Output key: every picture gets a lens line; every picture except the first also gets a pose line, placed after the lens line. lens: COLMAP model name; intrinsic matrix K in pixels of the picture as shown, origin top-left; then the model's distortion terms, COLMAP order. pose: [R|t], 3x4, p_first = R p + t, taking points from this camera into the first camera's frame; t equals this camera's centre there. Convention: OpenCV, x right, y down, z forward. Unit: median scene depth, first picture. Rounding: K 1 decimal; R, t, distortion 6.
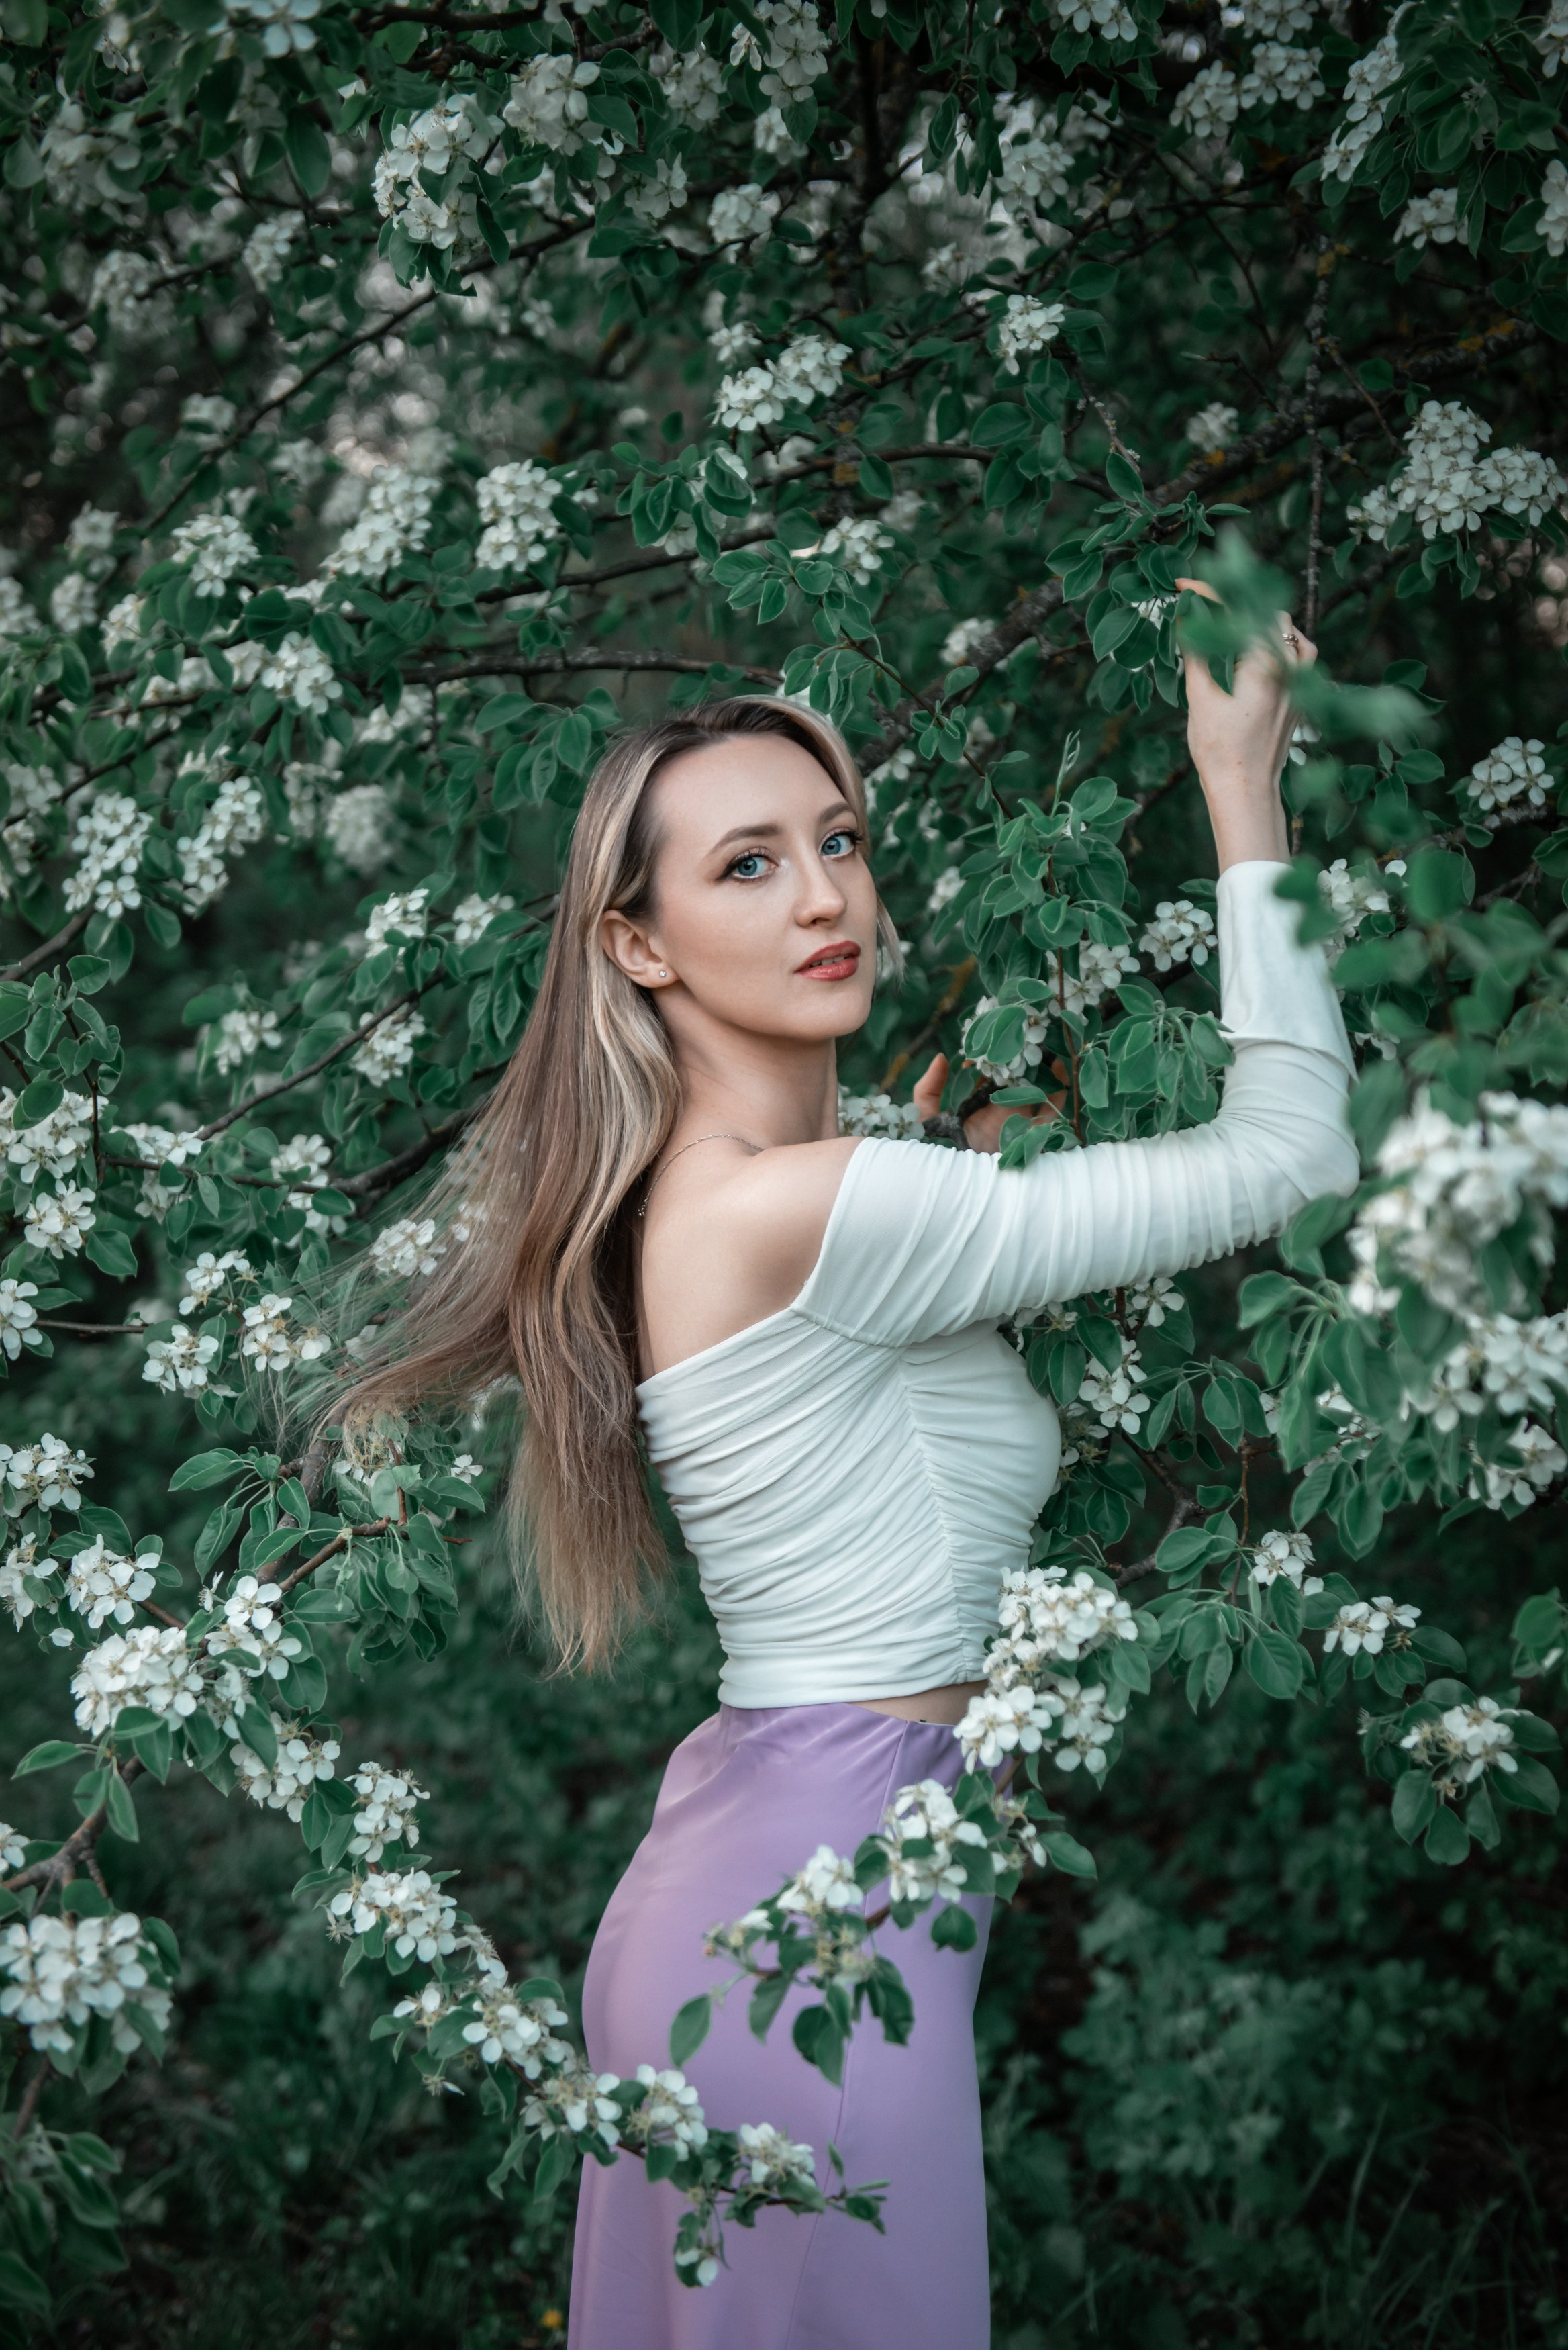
lens RADIAL K [[2652.9, 0, 789.7], [0, 2652.9, 1155.3], [0, 0, 1]] dist [-0.030791, 0.000000]
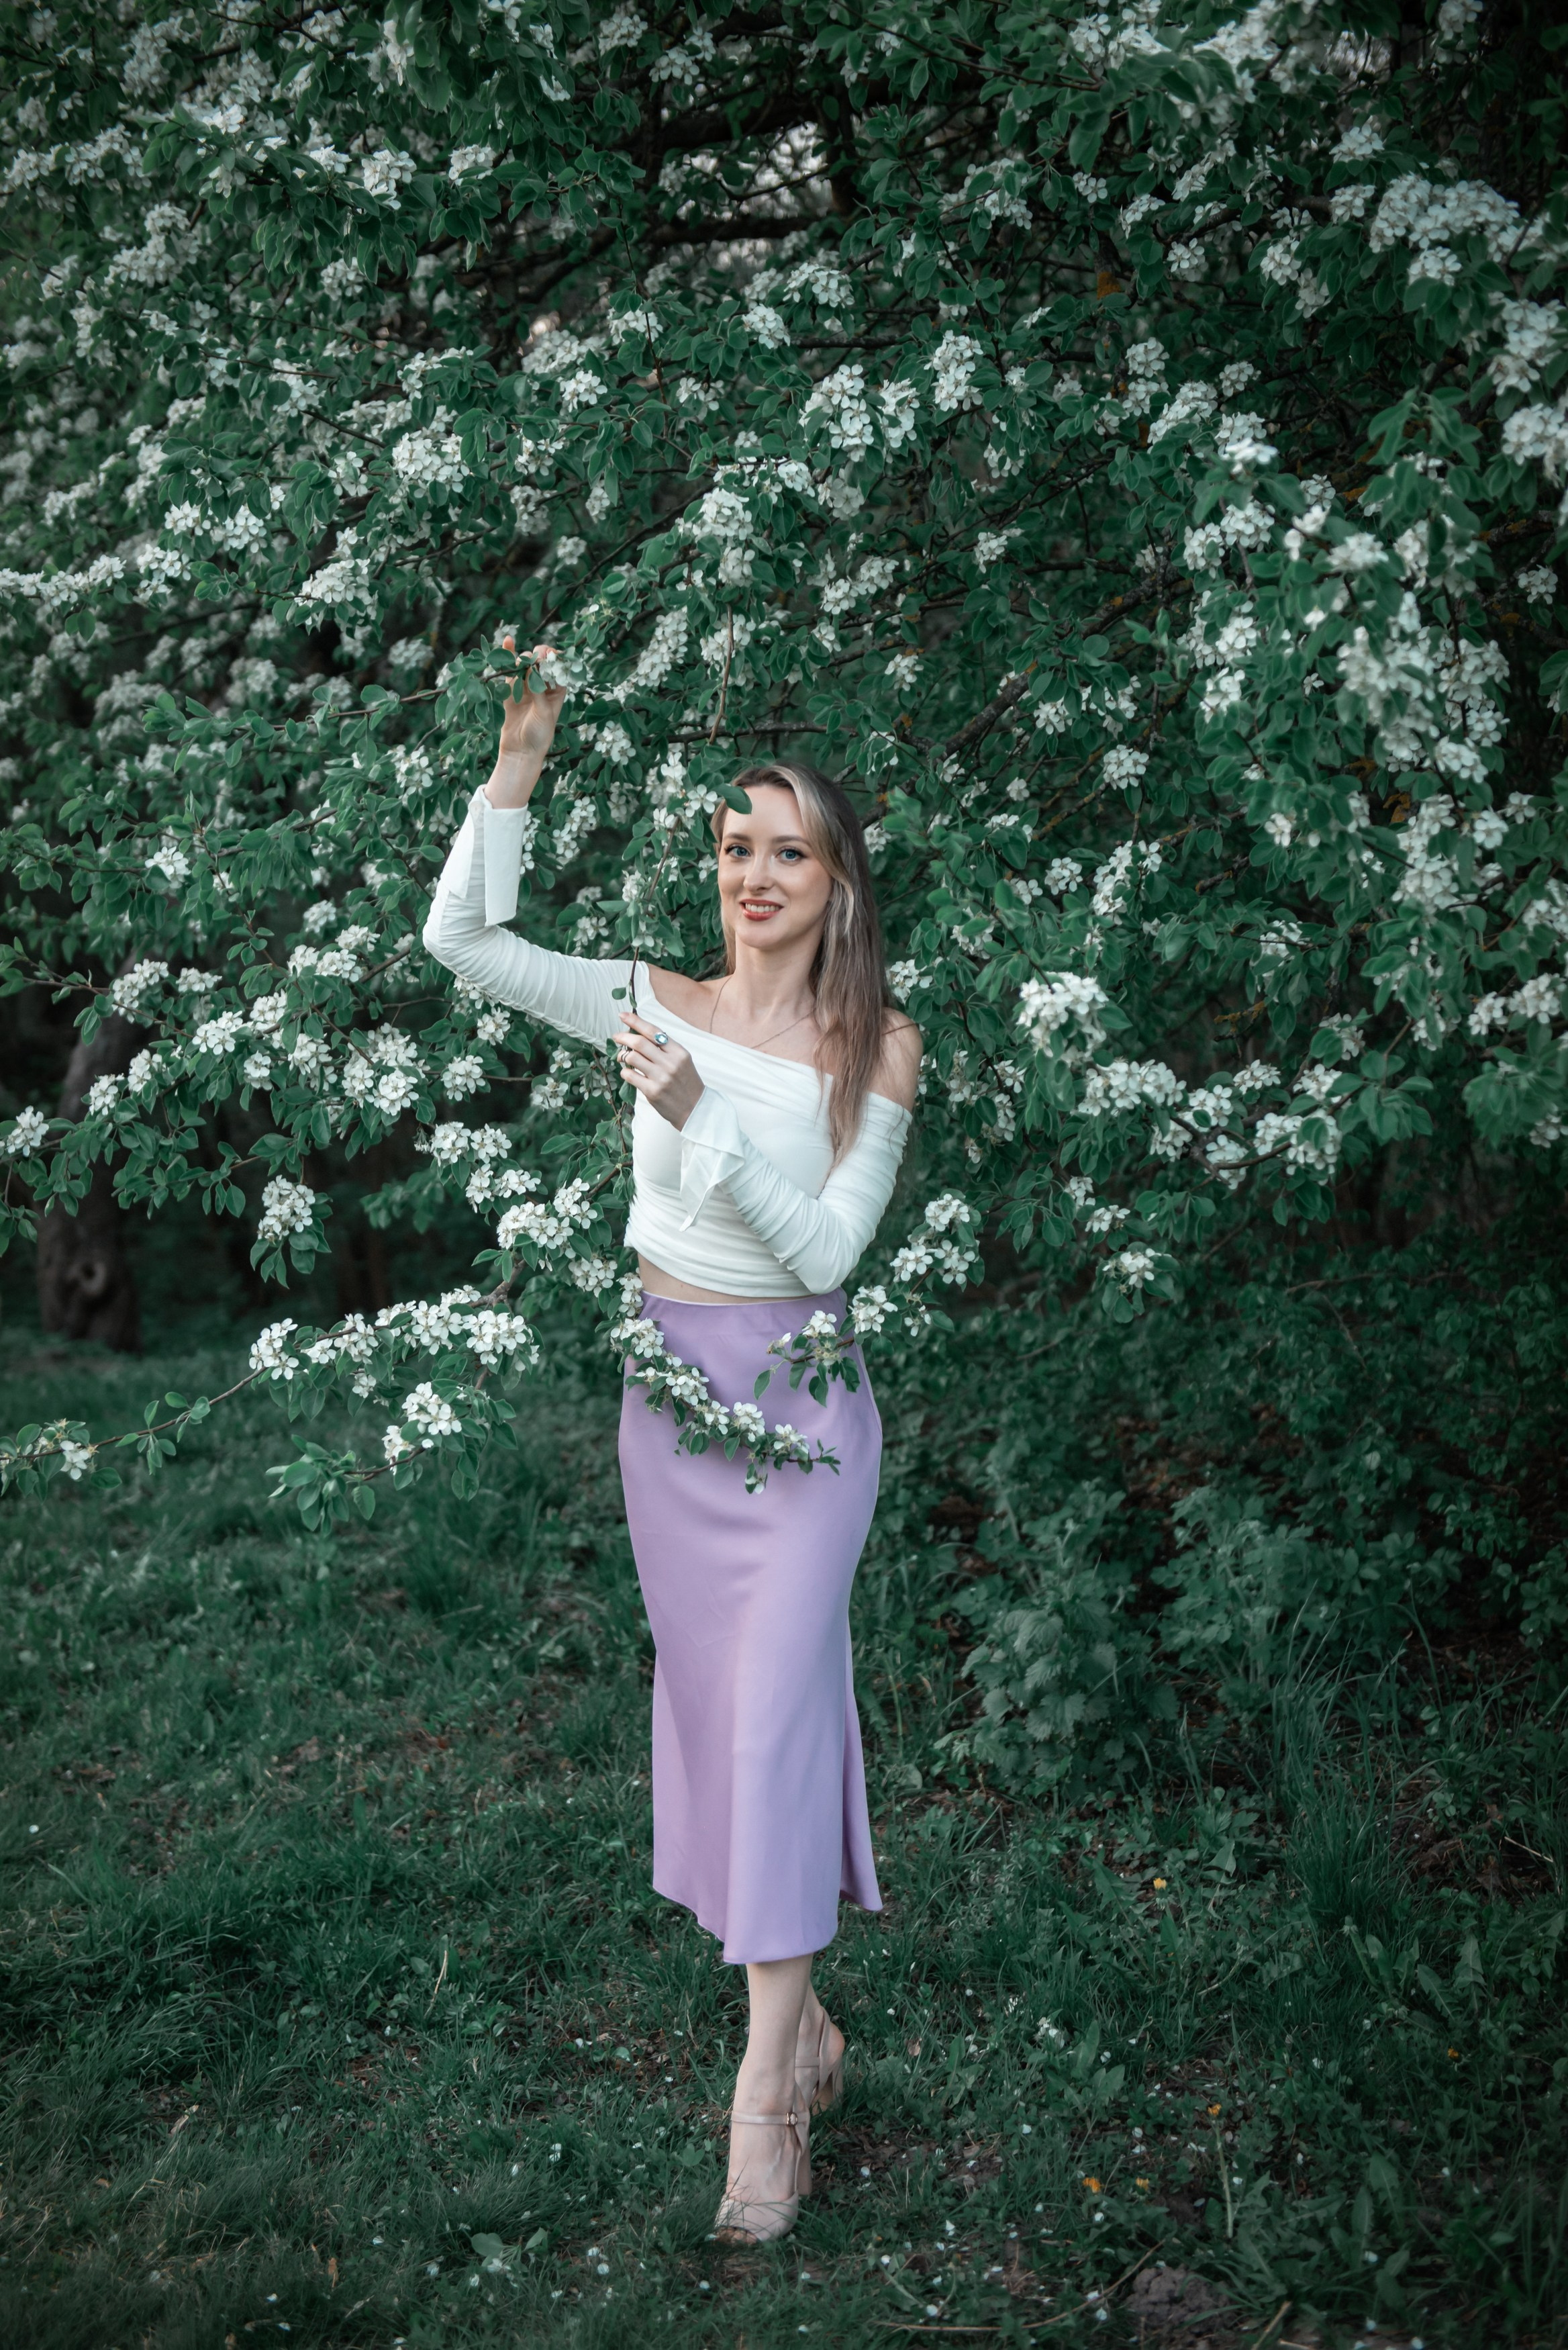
lens RADIAL K [[2652.9, 0, 777.0], [0, 2652.9, 1195.5], [0, 0, 1]] dist [-0.030791, 0.000000]
pose [[0.983648, 0.009131, -0.179872, 0.288322], [0.006027, 0.996486, 0.083543, -0.014832], [0.180003, -0.083261, 0.980136, -0.916448]]
